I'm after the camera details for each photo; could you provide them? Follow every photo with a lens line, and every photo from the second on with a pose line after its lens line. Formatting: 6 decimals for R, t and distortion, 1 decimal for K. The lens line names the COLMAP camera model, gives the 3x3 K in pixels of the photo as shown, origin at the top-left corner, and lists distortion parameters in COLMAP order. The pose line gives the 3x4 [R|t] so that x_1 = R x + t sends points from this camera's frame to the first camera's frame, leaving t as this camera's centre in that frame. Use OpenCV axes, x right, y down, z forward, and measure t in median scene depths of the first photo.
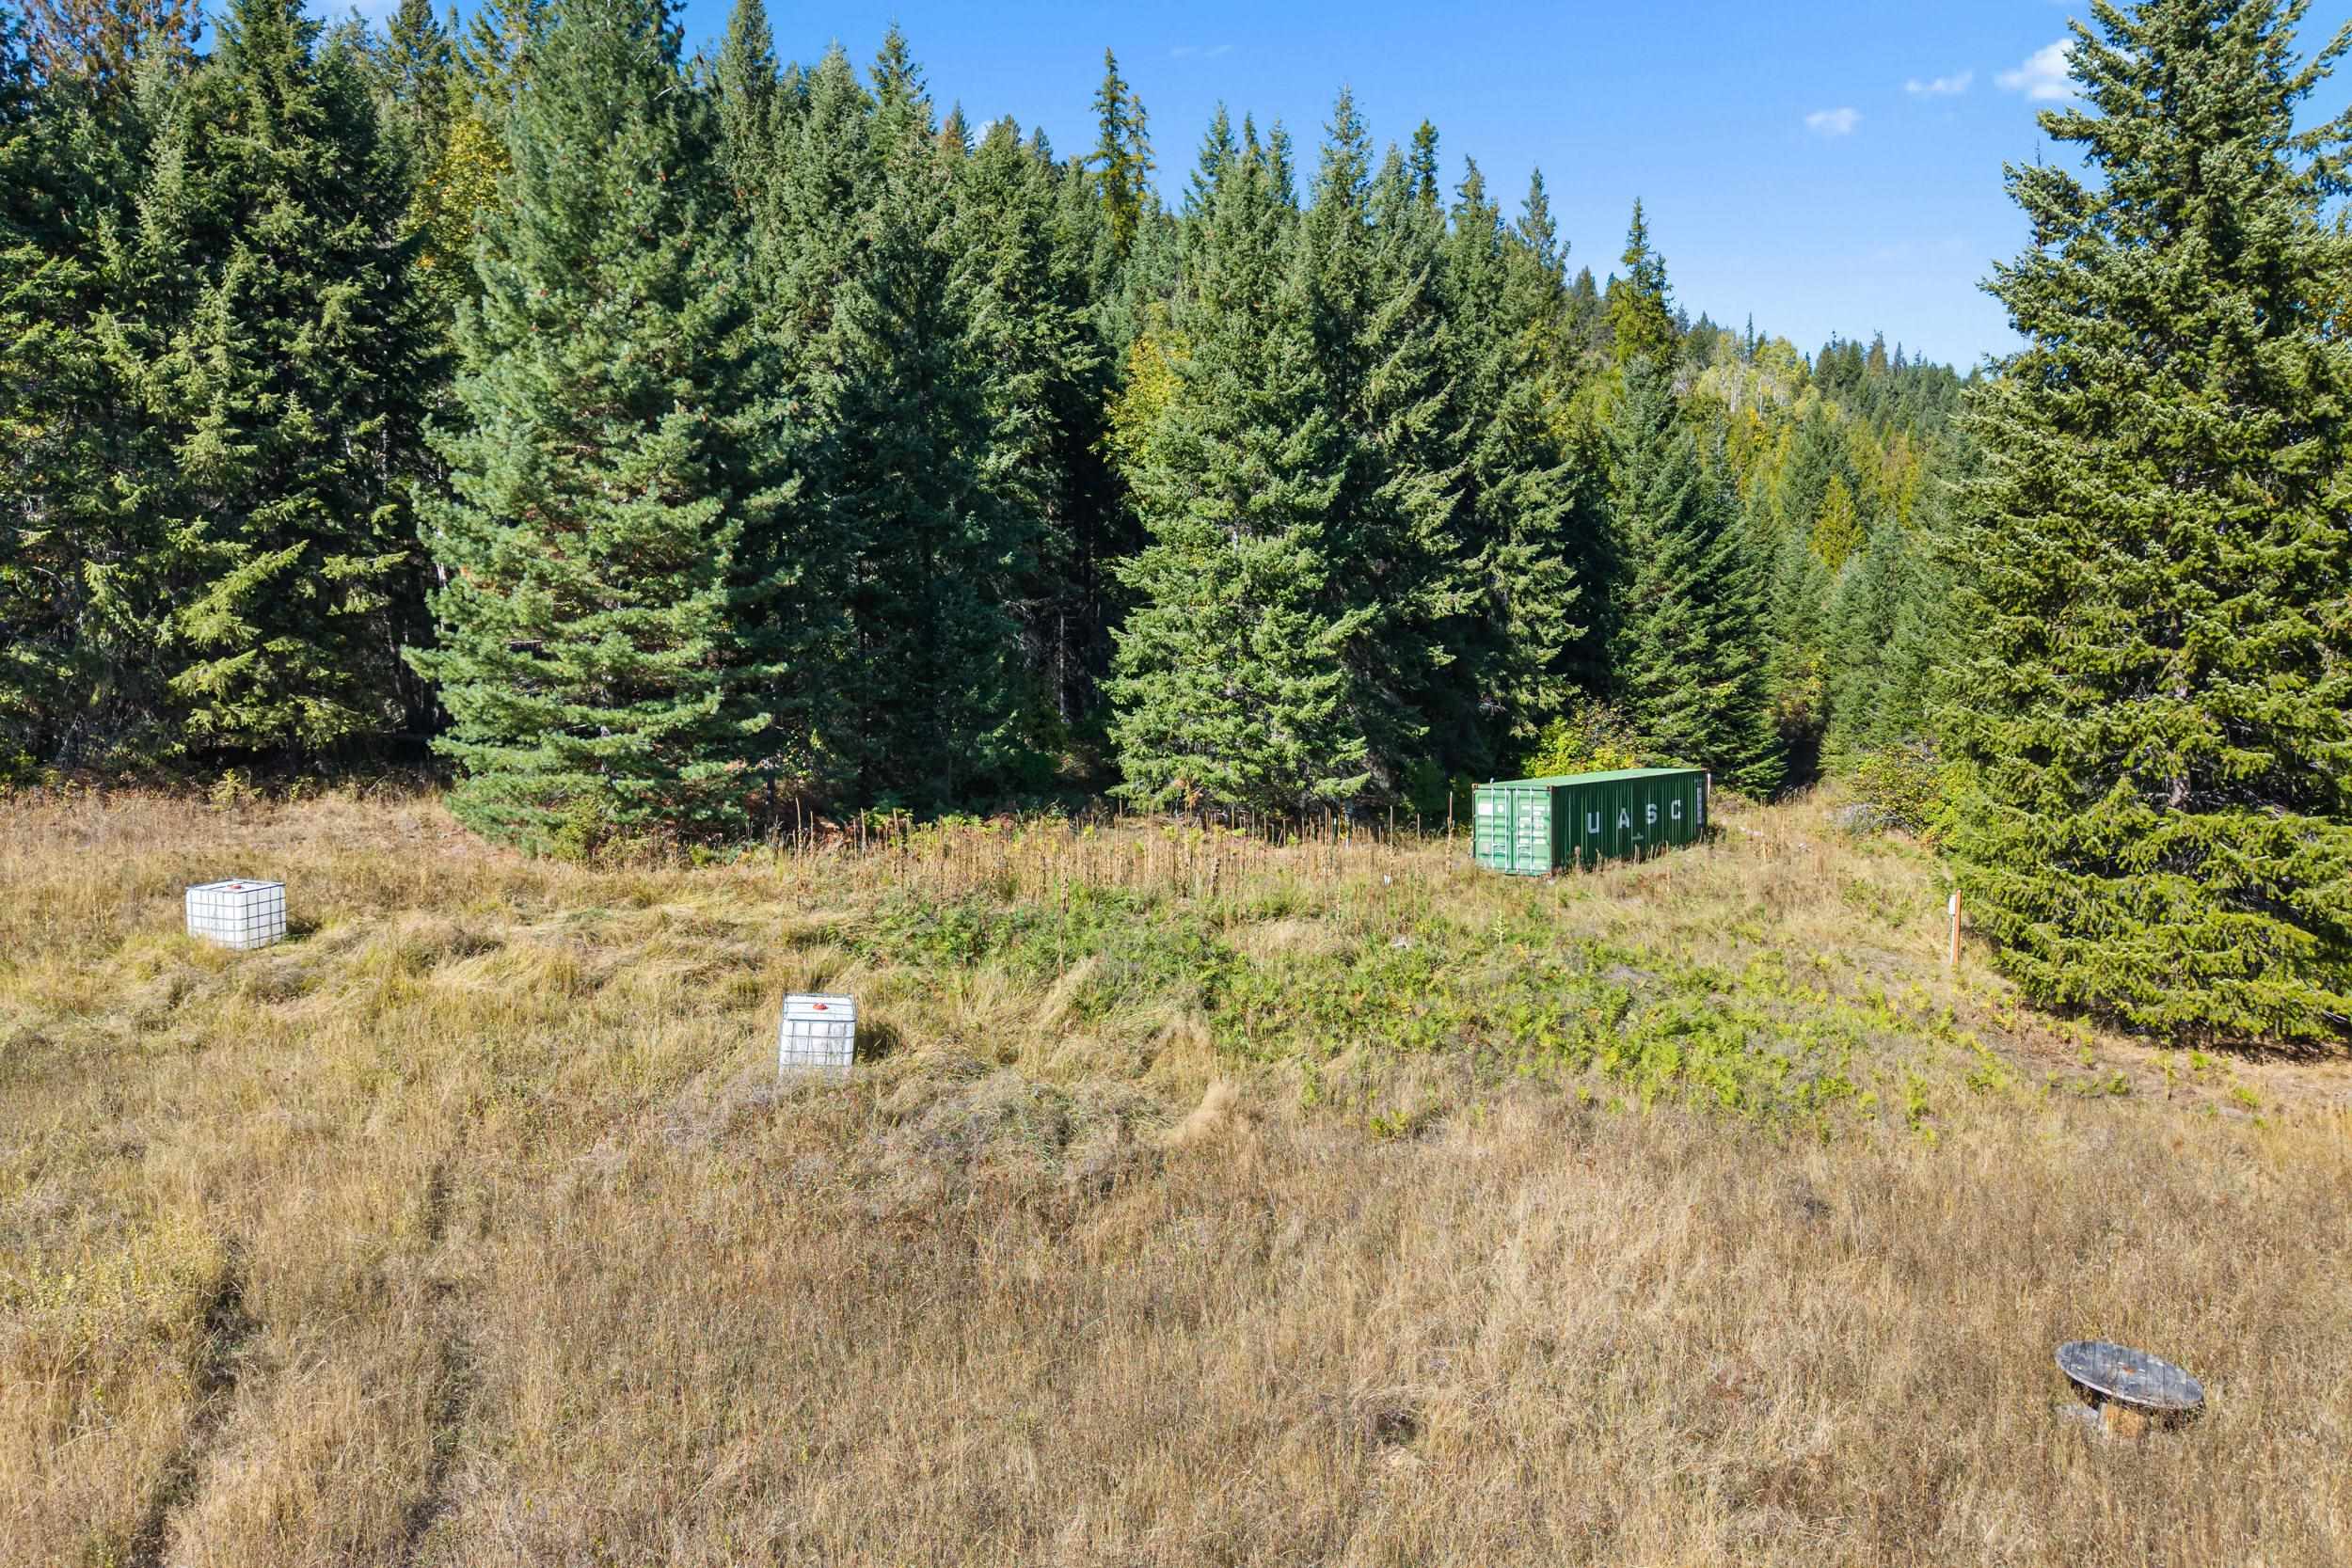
lens RADIAL K [[1571.1, 0, 1131.6], [0, 1571.1, 802.5], [0, 0, 1]] dist [0.020429, -0.034113]
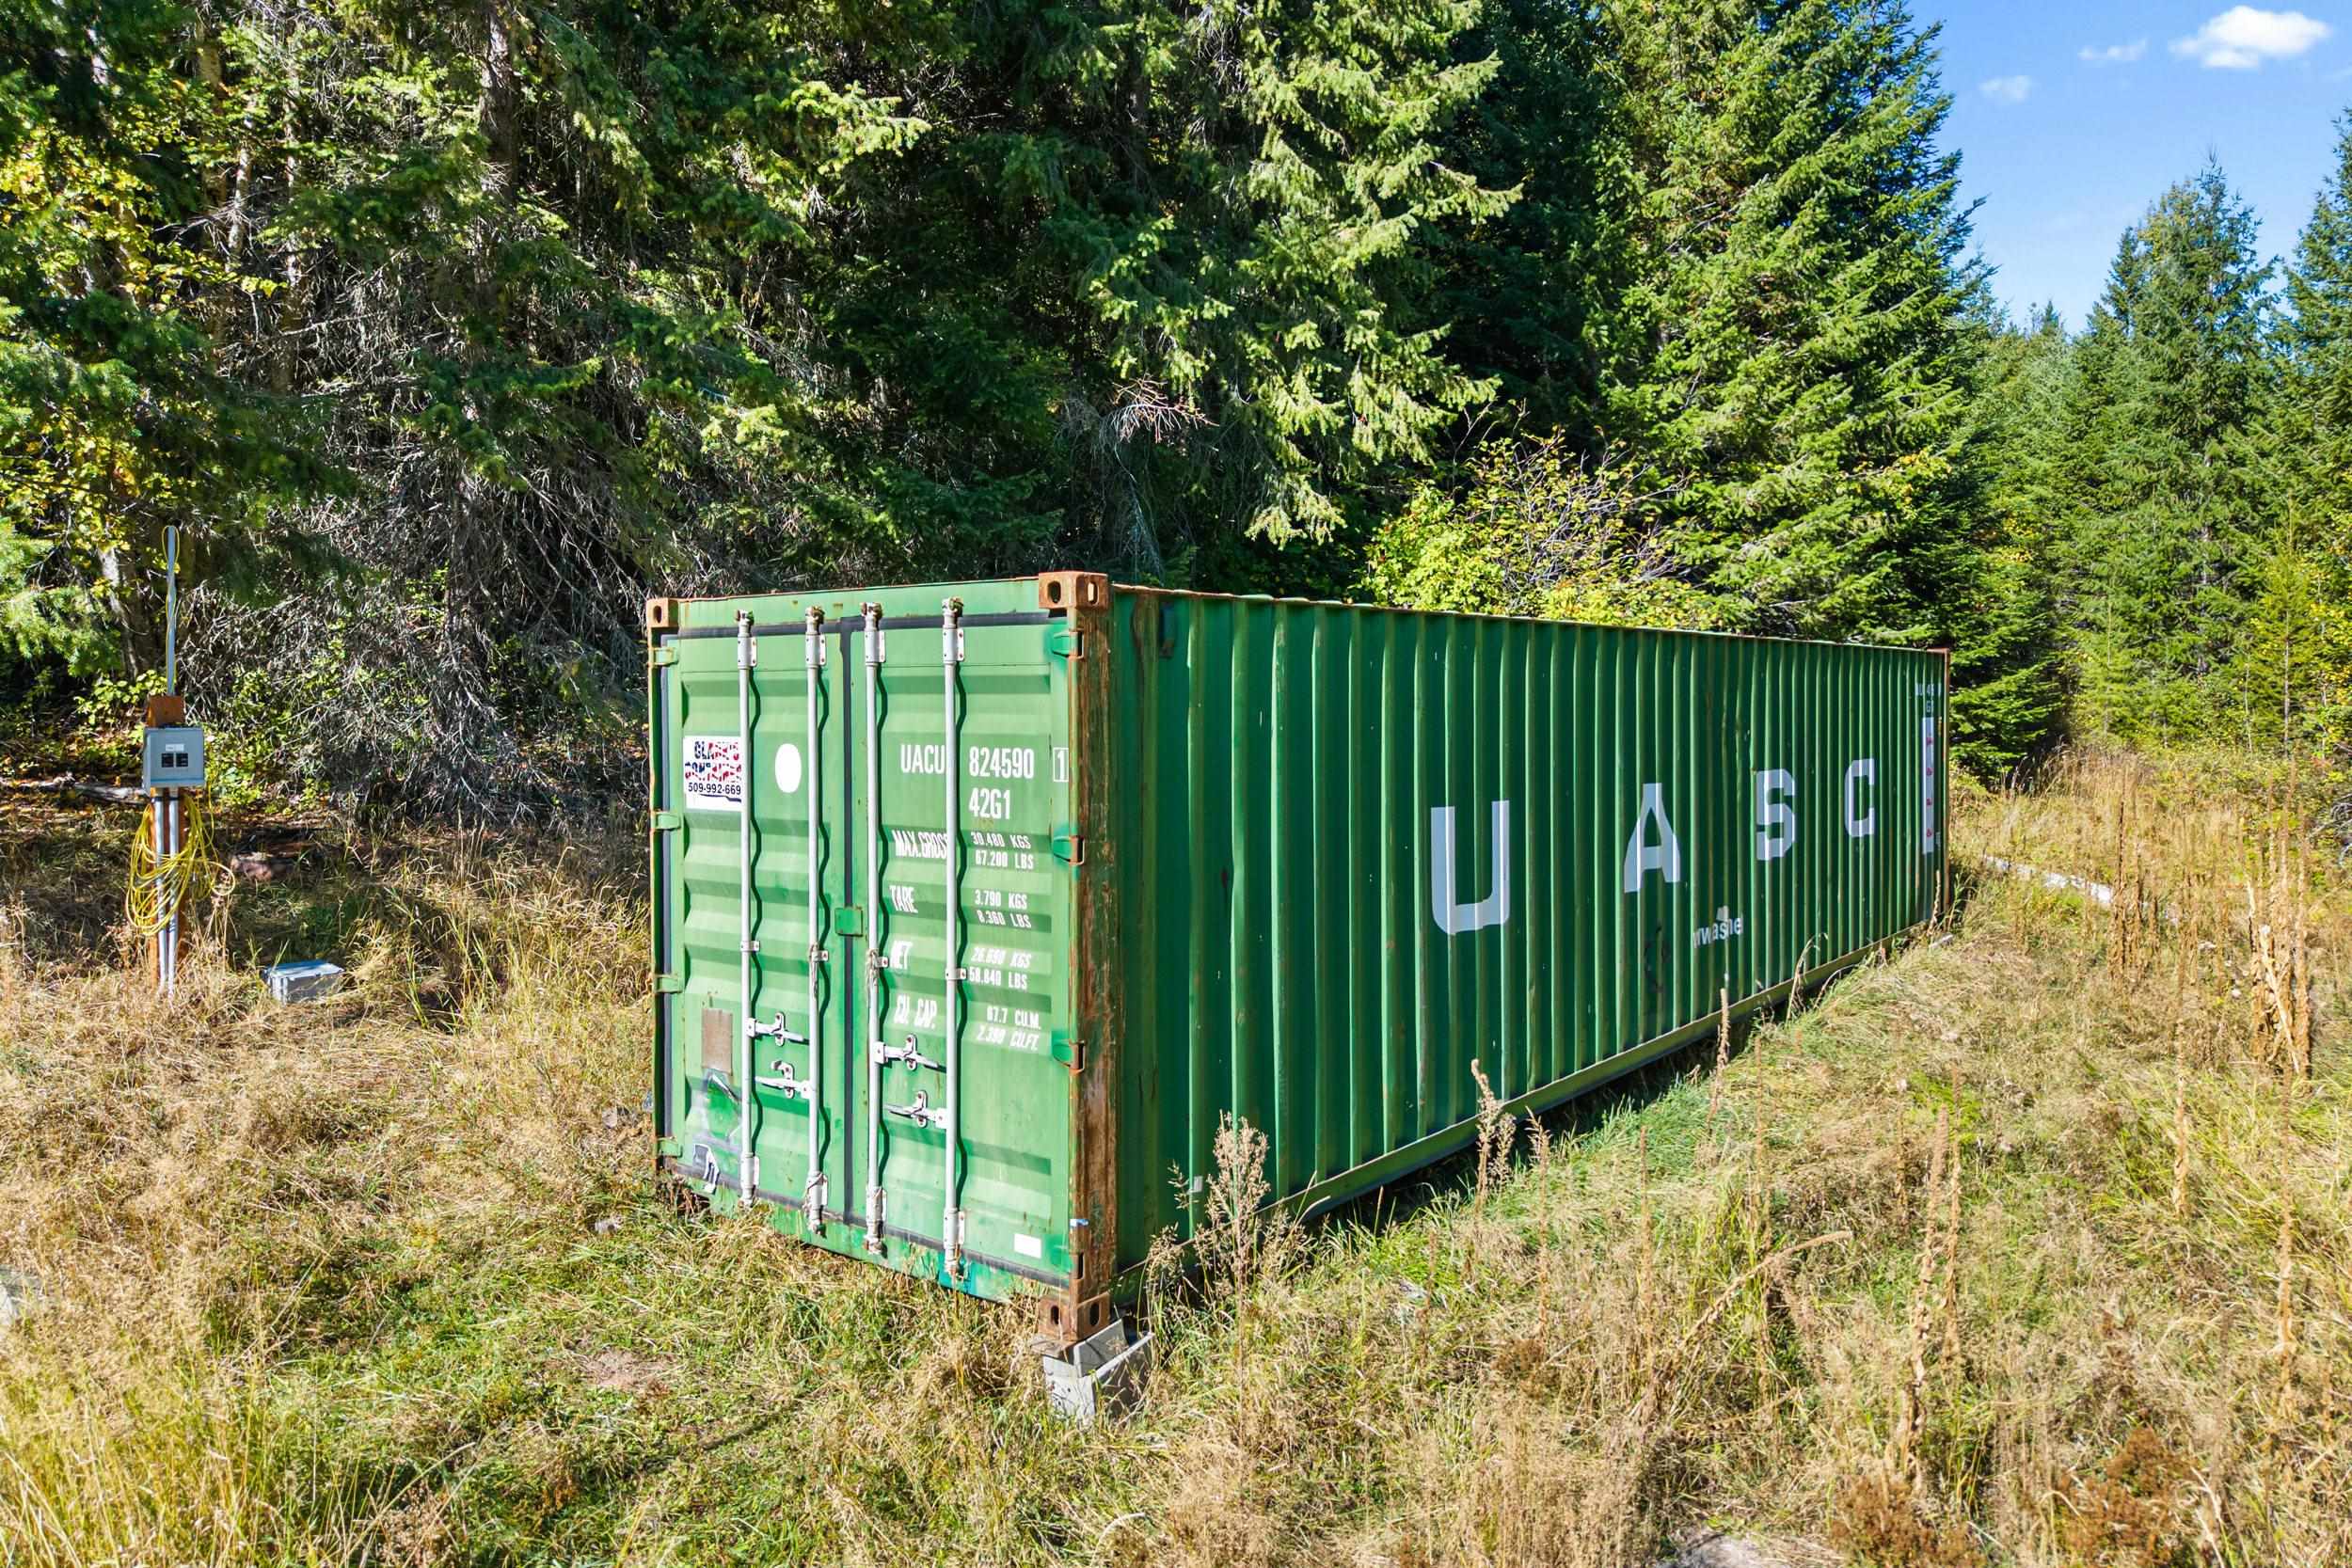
lens RADIAL K [[1571.1, 0, 1168.2], [0, 1571.1, 742.6], [0, 0, 1]] dist [0.020429, -0.034113]
pose [[0.999712, 0.011983, 0.020805, 0.218303], [-0.011270, 0.999357, -0.034036, 0.004922], [-0.021199, 0.033792, 0.999204, 0.706736]]
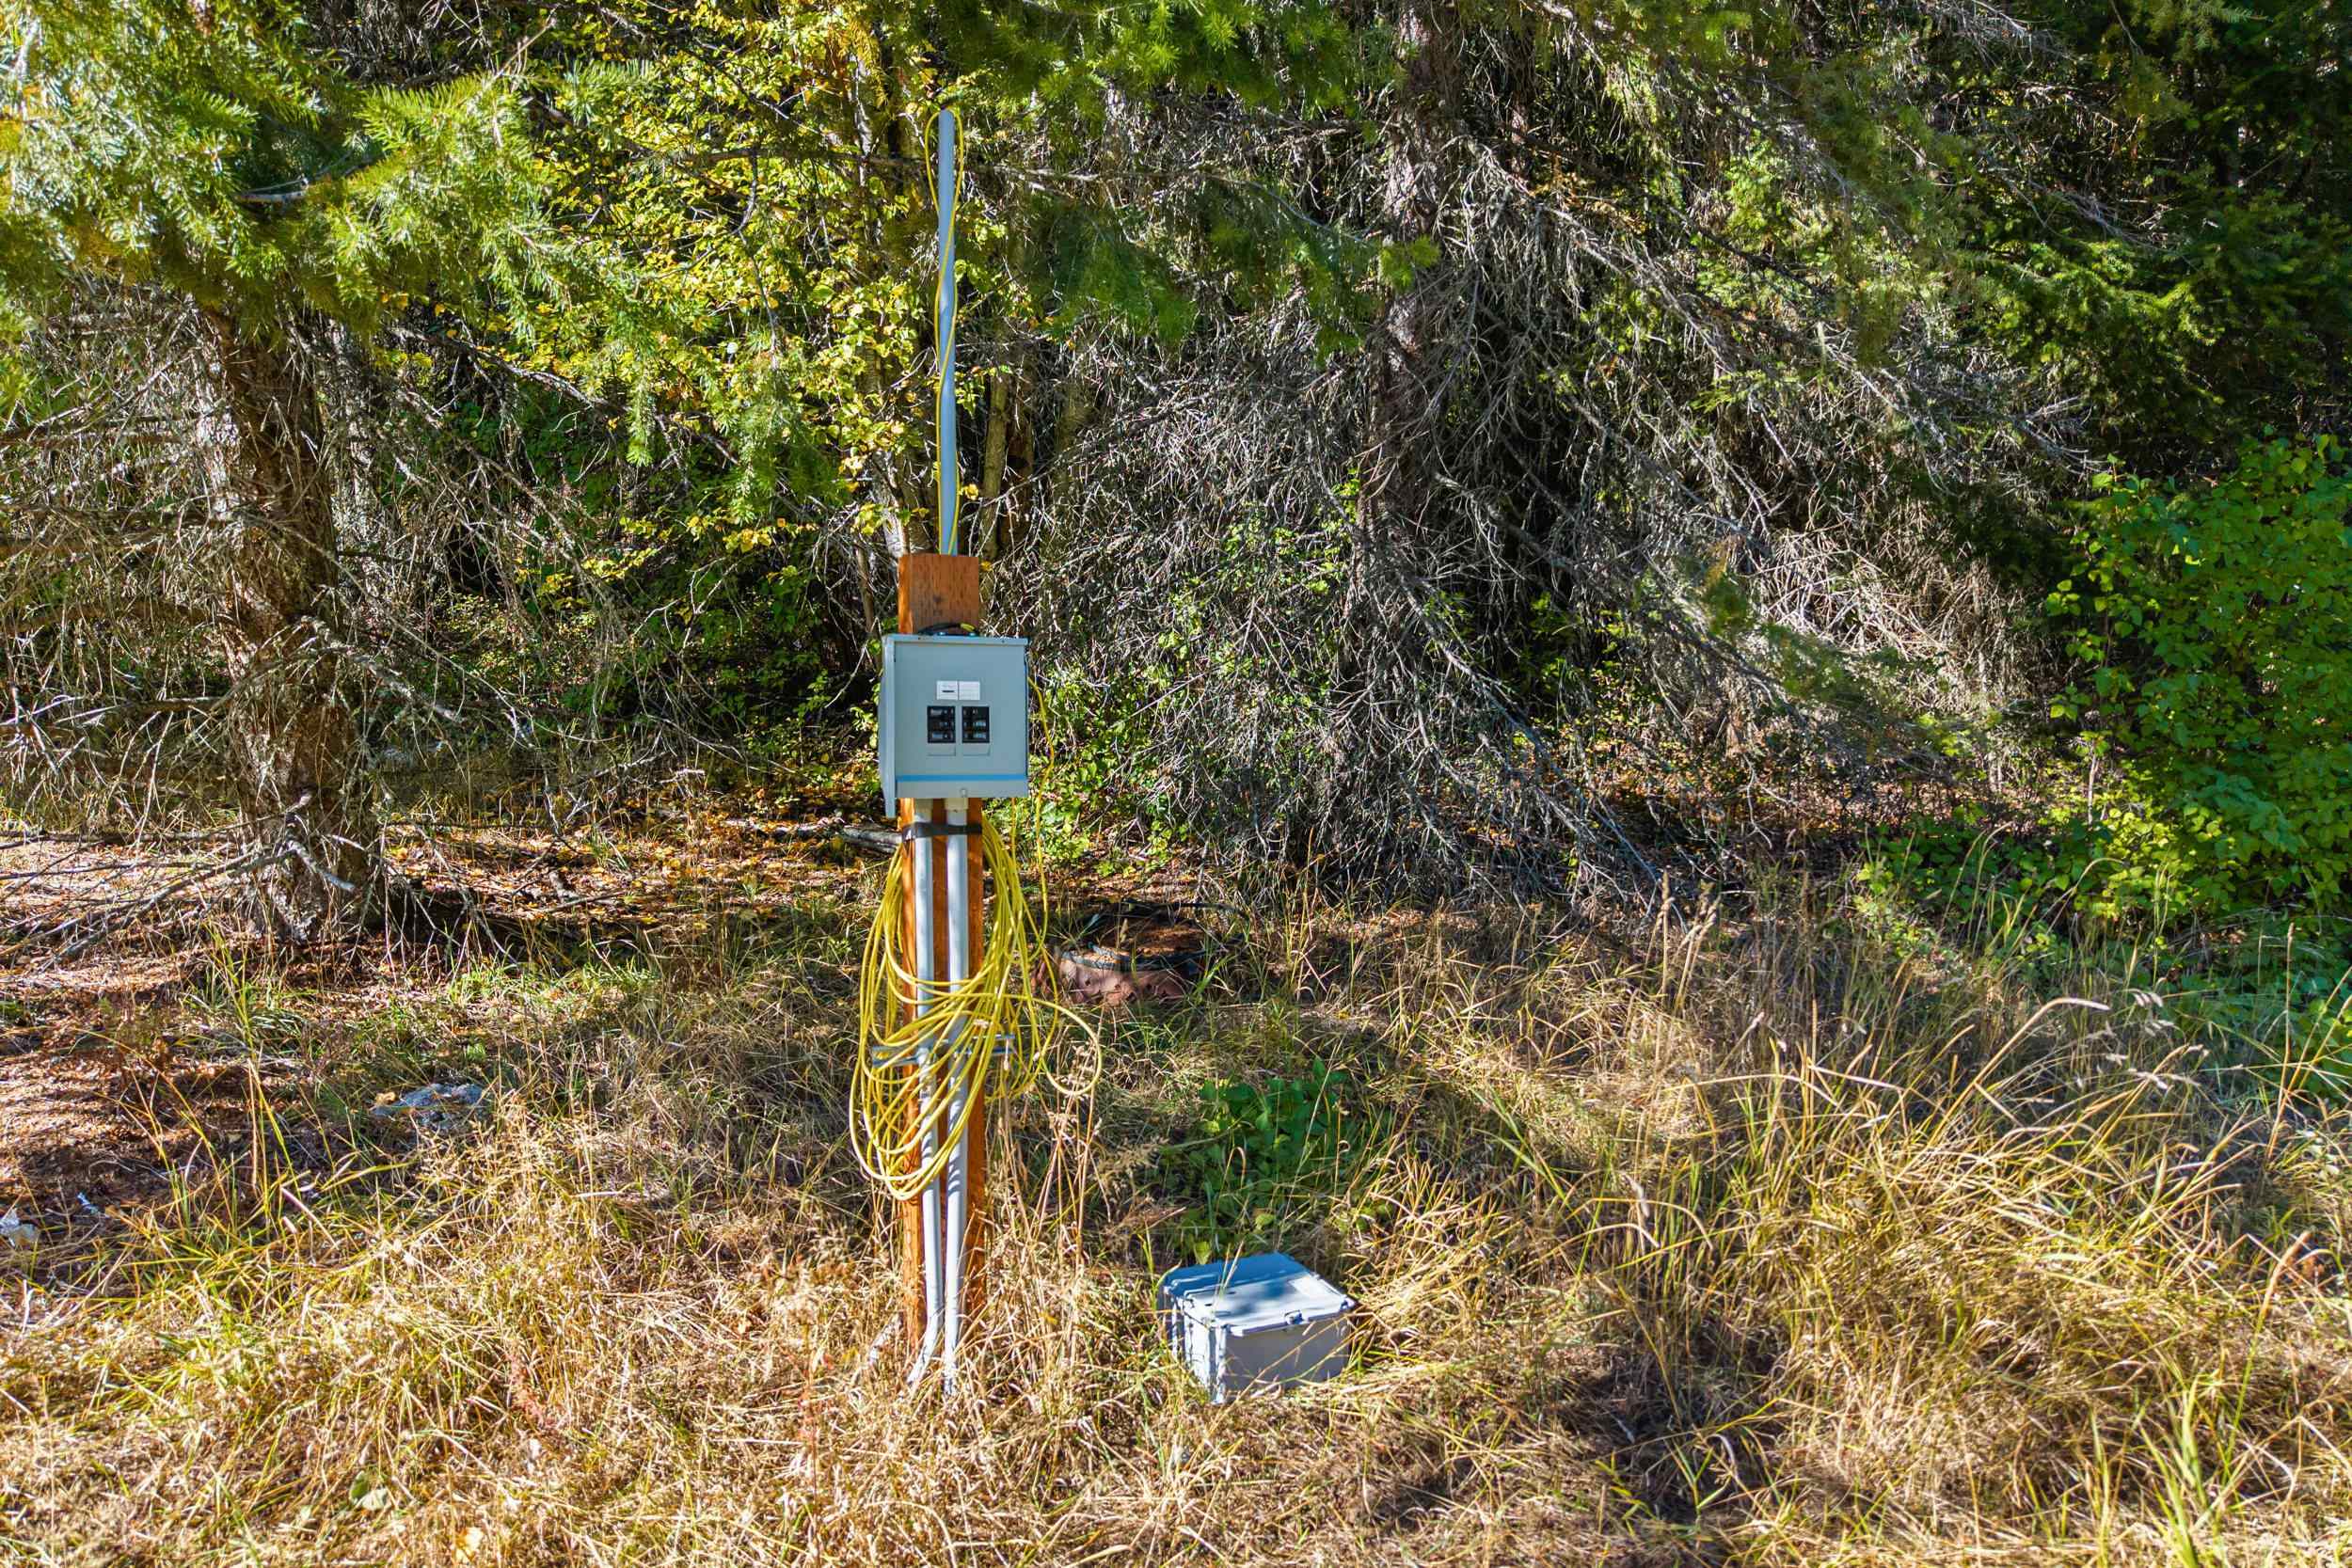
lens RADIAL K [[1571.1, 0, 1168.8], [0, 1571.1, 794.1], [0, 0, 1]] dist [0.020429, -0.034113]
pose [[0.911951, 0.002254, -0.410292, 0.182004], [-0.020103, 0.999029, -0.039195, 0.006112], [0.409806, 0.043992, 0.911111, 0.768038]]
